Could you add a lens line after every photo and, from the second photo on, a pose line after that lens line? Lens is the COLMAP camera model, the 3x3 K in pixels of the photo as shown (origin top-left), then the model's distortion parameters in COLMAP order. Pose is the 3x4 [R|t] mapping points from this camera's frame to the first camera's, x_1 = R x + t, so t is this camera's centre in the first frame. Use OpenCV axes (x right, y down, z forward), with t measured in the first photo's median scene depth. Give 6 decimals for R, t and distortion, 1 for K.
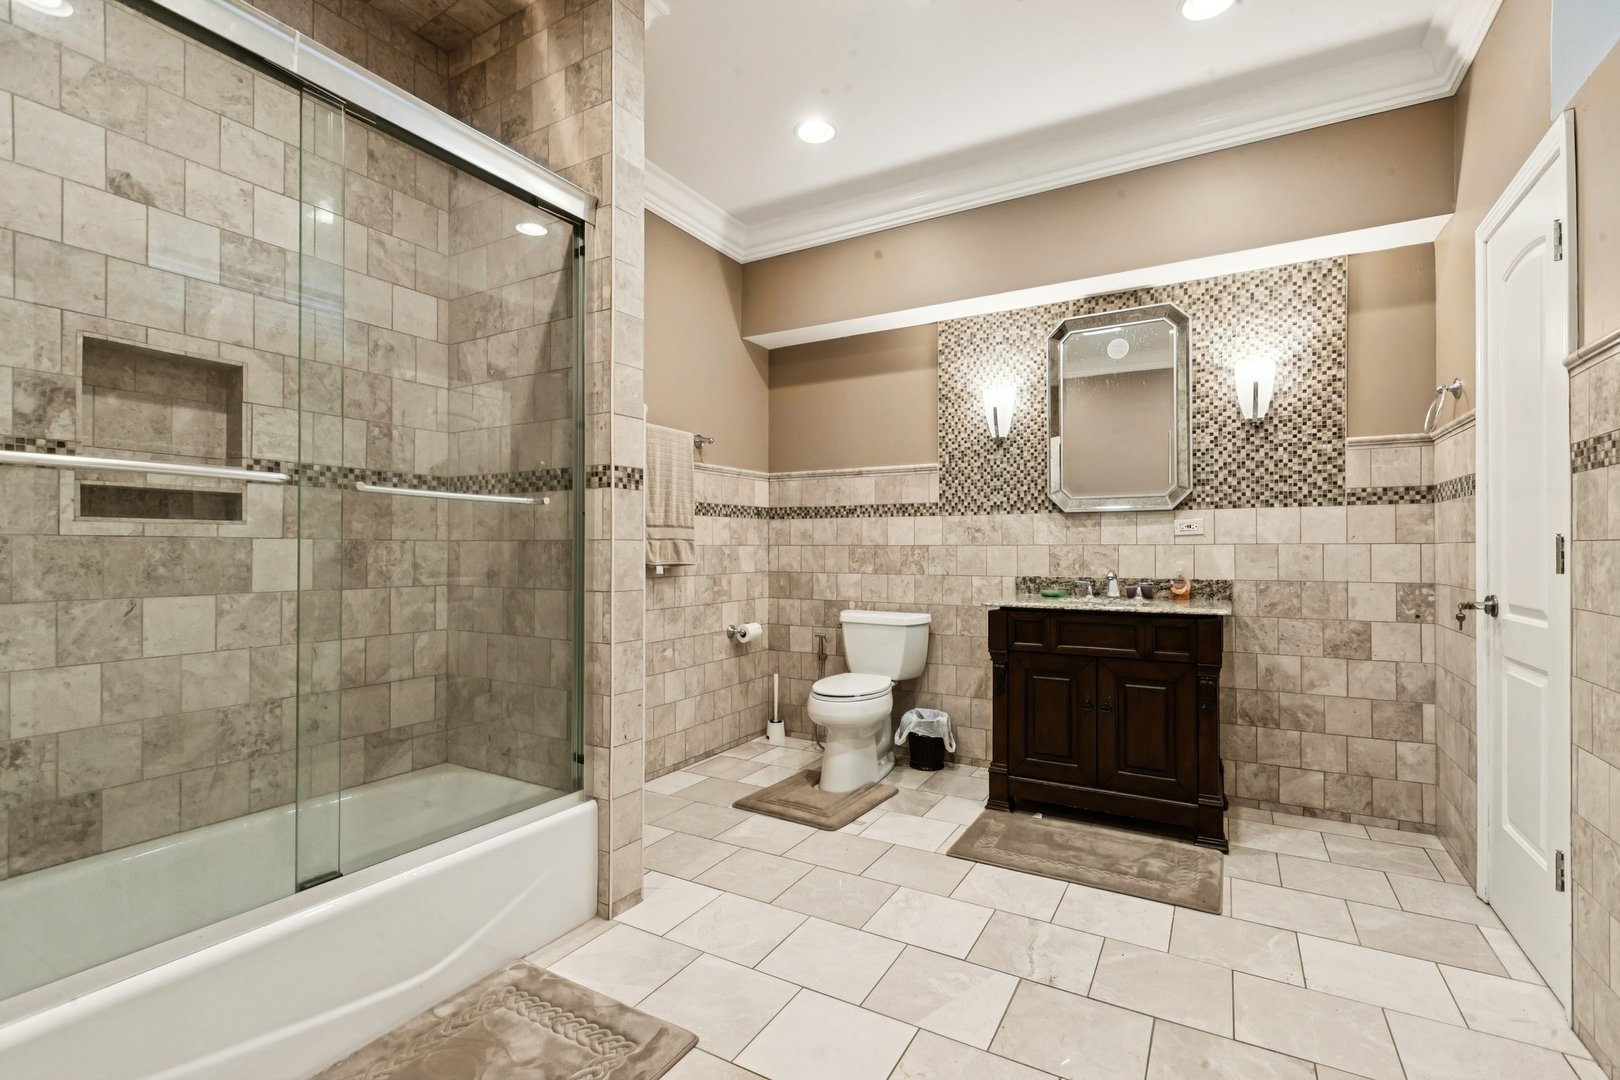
lens RADIAL K [[736.5, 0, 803.6], [0, 736.5, 550.7], [0, 0, 1]] dist [-0.002162, -0.000005]
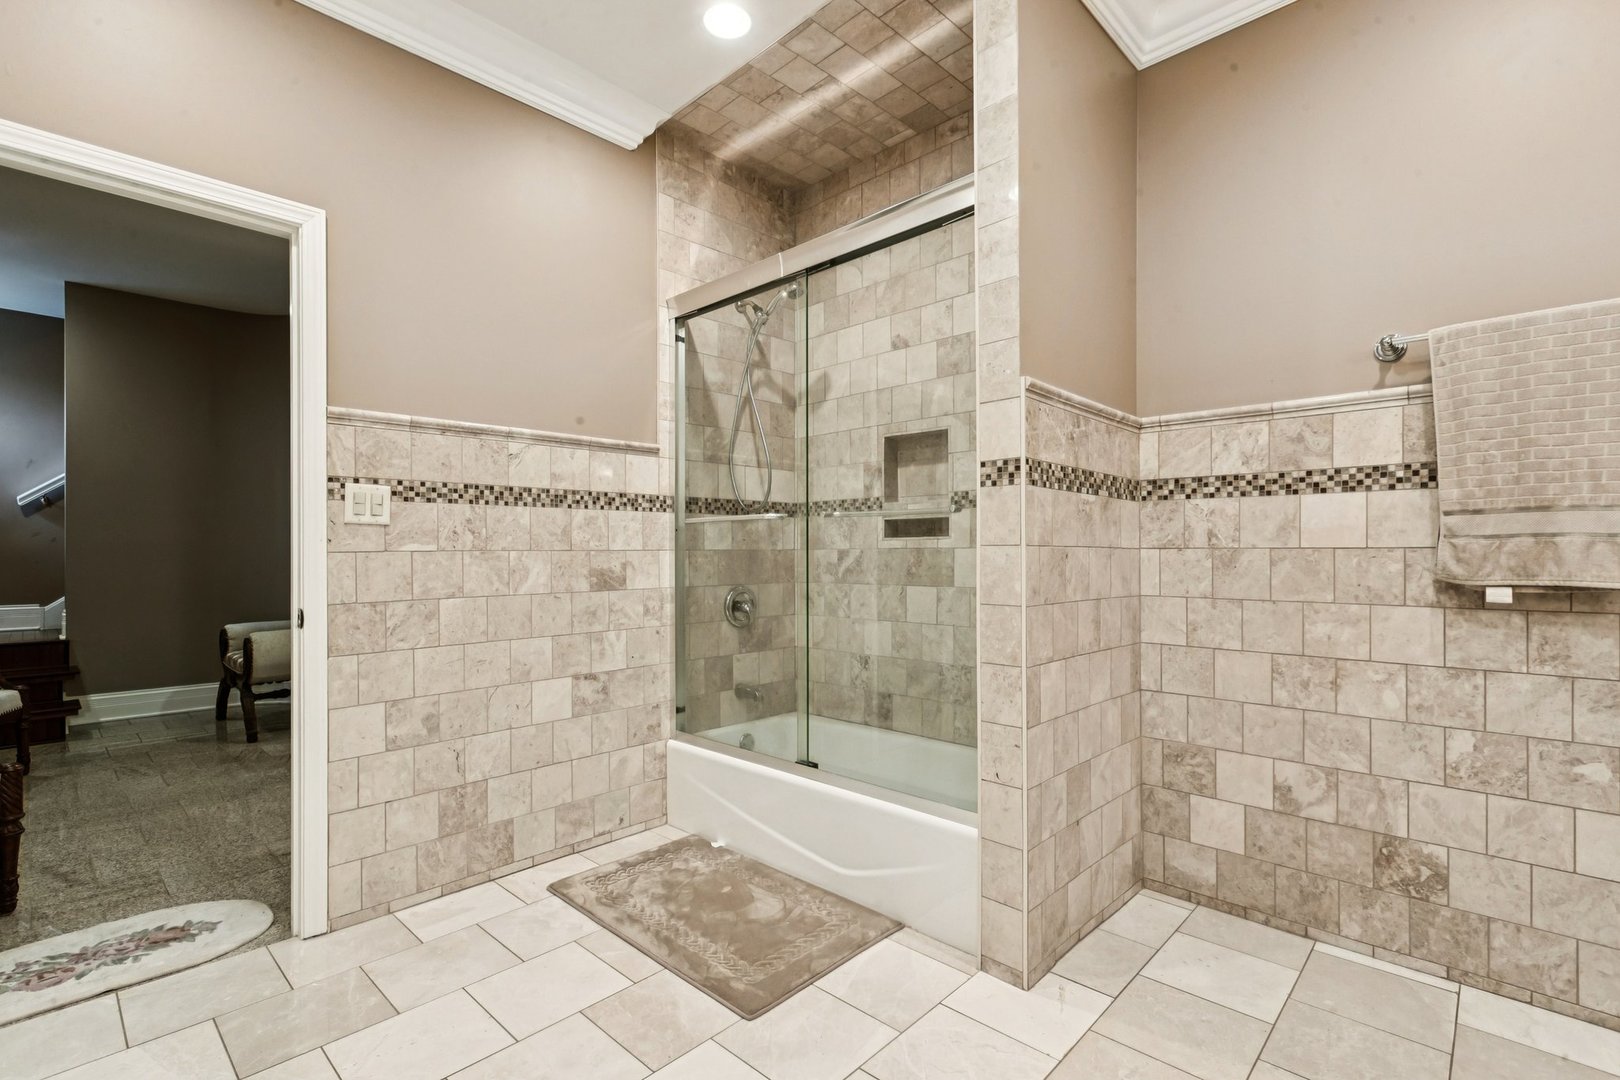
lens RADIAL K [[736.5, 0, 803.6], [0, 736.5, 550.7], [0, 0, 1]] dist [-0.002162, -0.000005]
pose [[-0.237922, -0.006697, -0.971261, 0.696922], [0.000981, 0.999974, -0.007136, -0.002538], [0.971284, -0.002651, -0.237909, 1.063076]]
